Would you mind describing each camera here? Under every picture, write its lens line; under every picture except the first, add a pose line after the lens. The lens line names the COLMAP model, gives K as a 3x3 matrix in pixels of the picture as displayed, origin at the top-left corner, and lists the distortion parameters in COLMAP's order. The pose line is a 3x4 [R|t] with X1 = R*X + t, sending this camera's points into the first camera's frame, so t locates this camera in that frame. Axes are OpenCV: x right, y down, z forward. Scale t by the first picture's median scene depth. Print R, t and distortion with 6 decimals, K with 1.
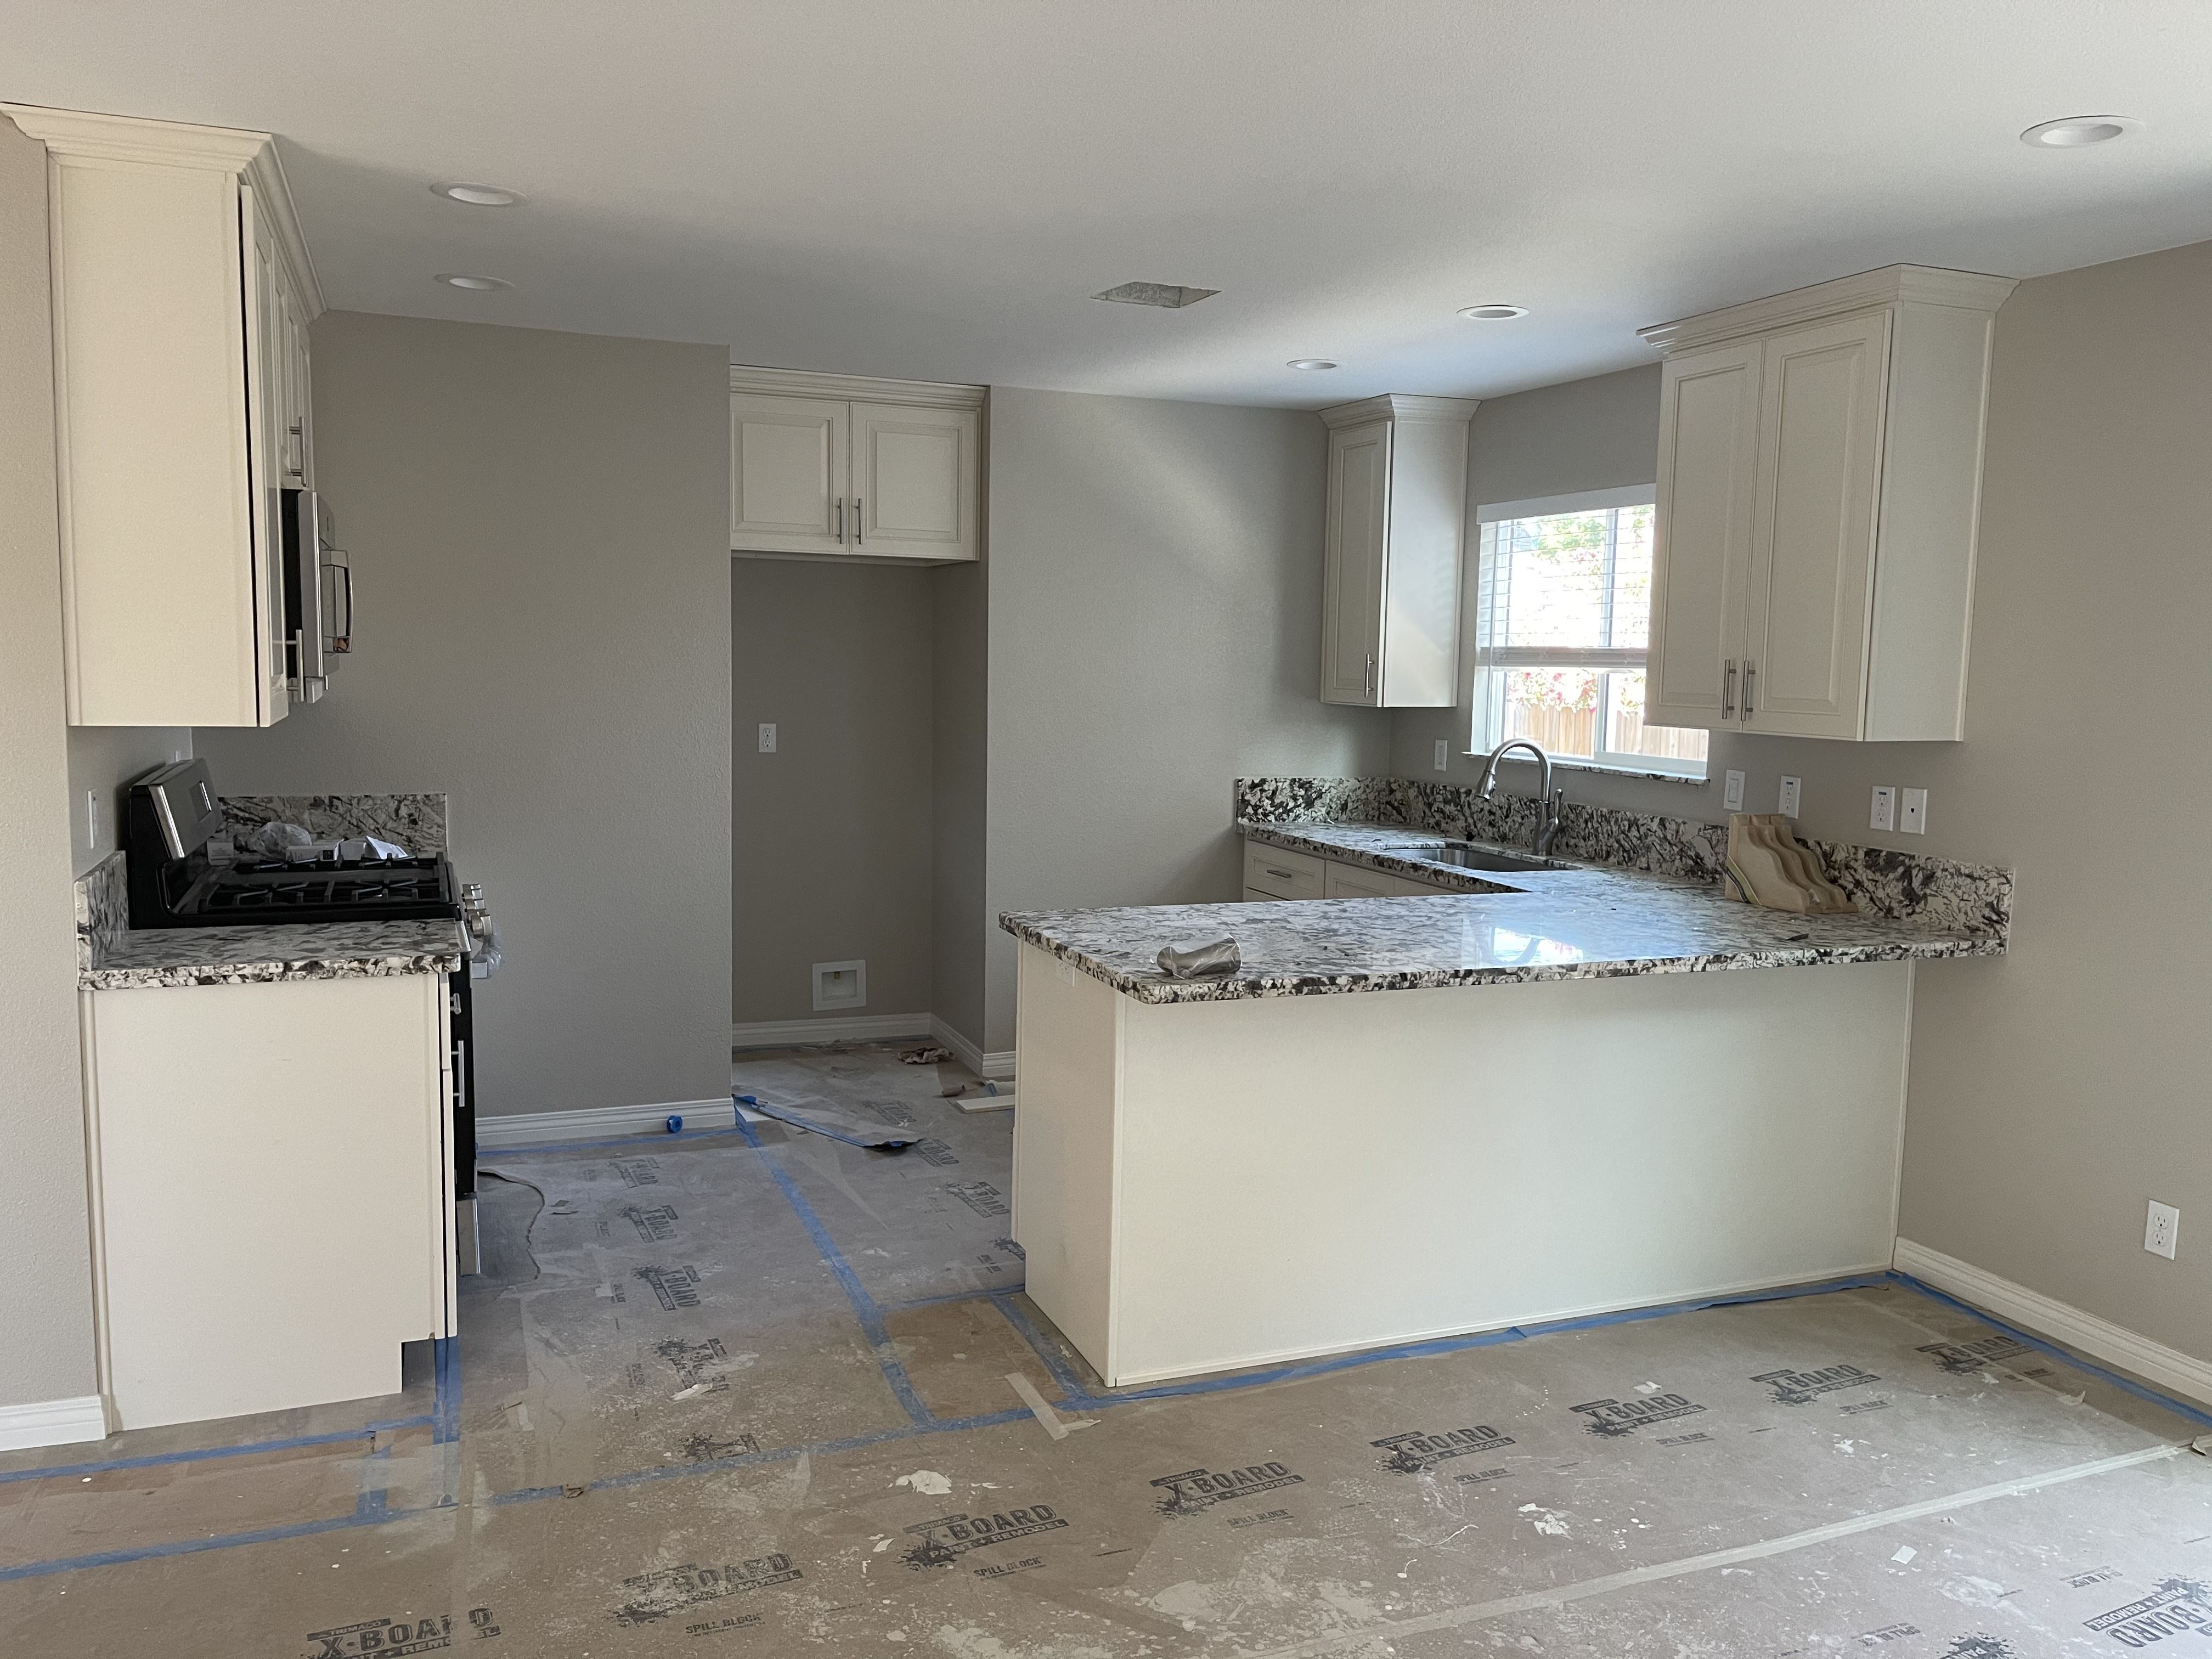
lens RADIAL K [[1679.4, 0, 1104.5], [0, 1679.4, 823.7], [0, 0, 1]] dist [0.068642, -0.093596]
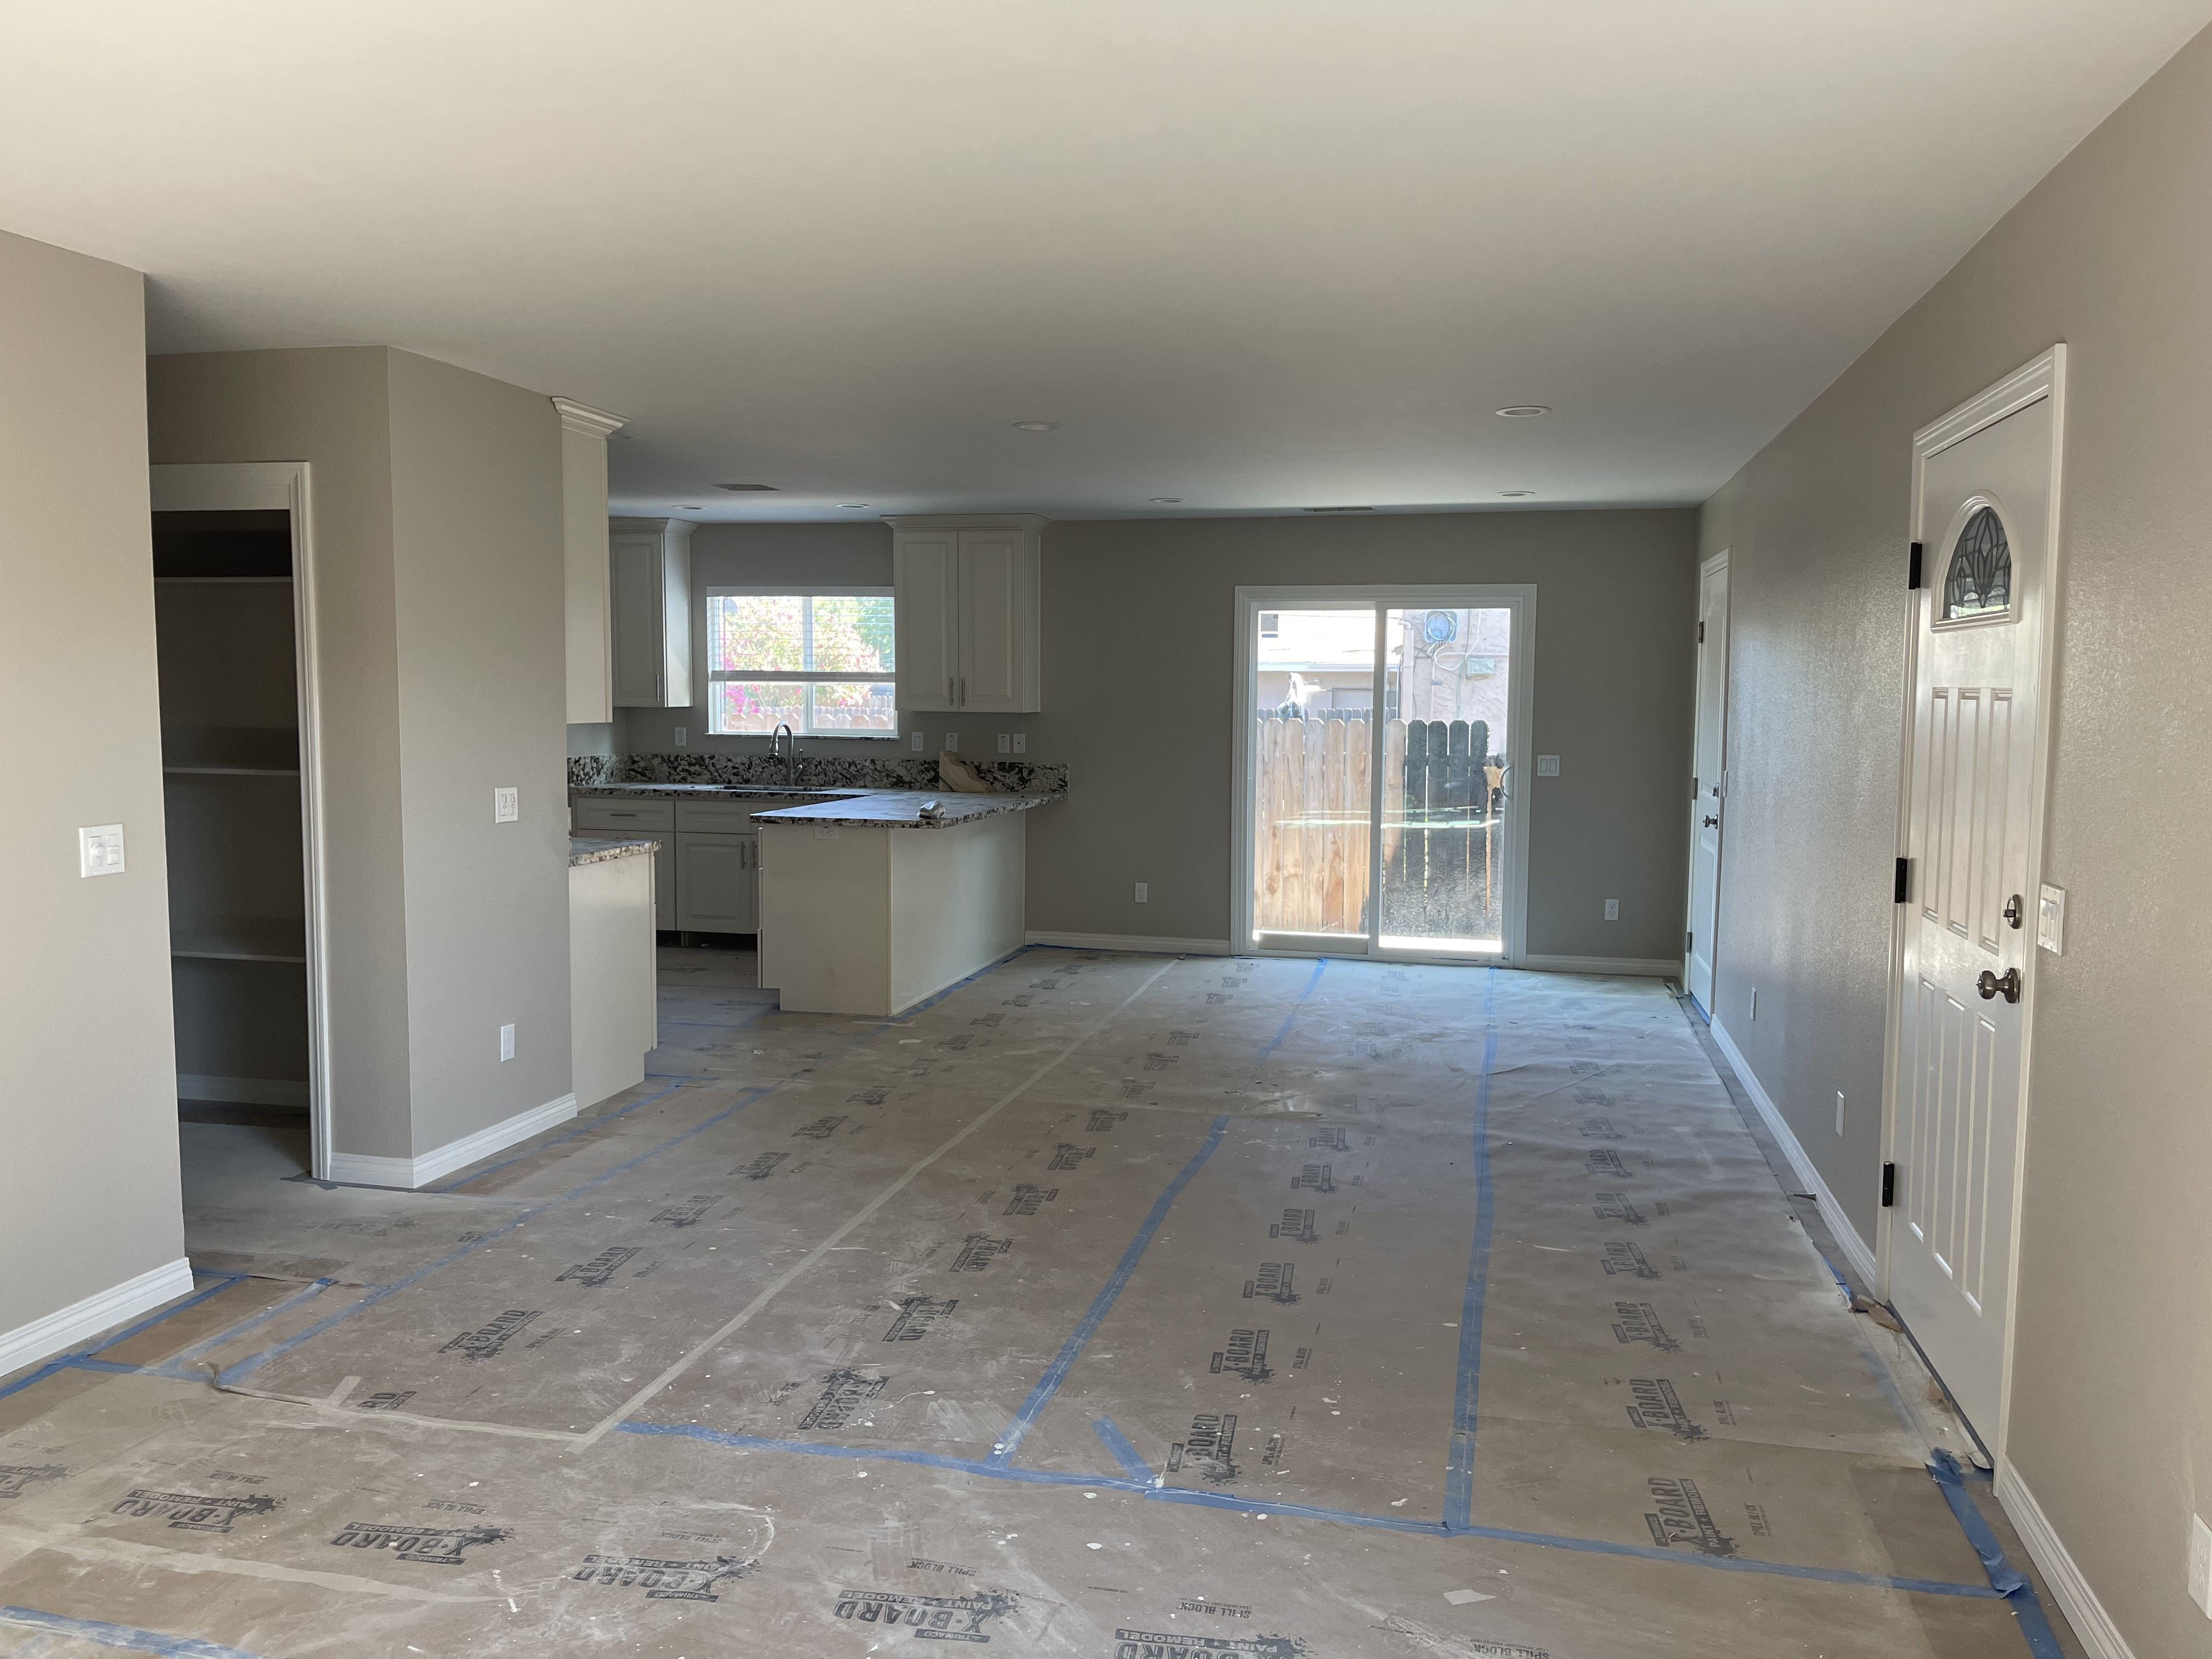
lens RADIAL K [[1679.4, 0, 1107.3], [0, 1679.4, 831.3], [0, 0, 1]] dist [0.068642, -0.093596]
pose [[0.570357, -0.083853, 0.817106, -0.975759], [0.086094, 0.995399, 0.042054, 0.018891], [-0.816872, 0.046363, 0.574952, -0.292480]]
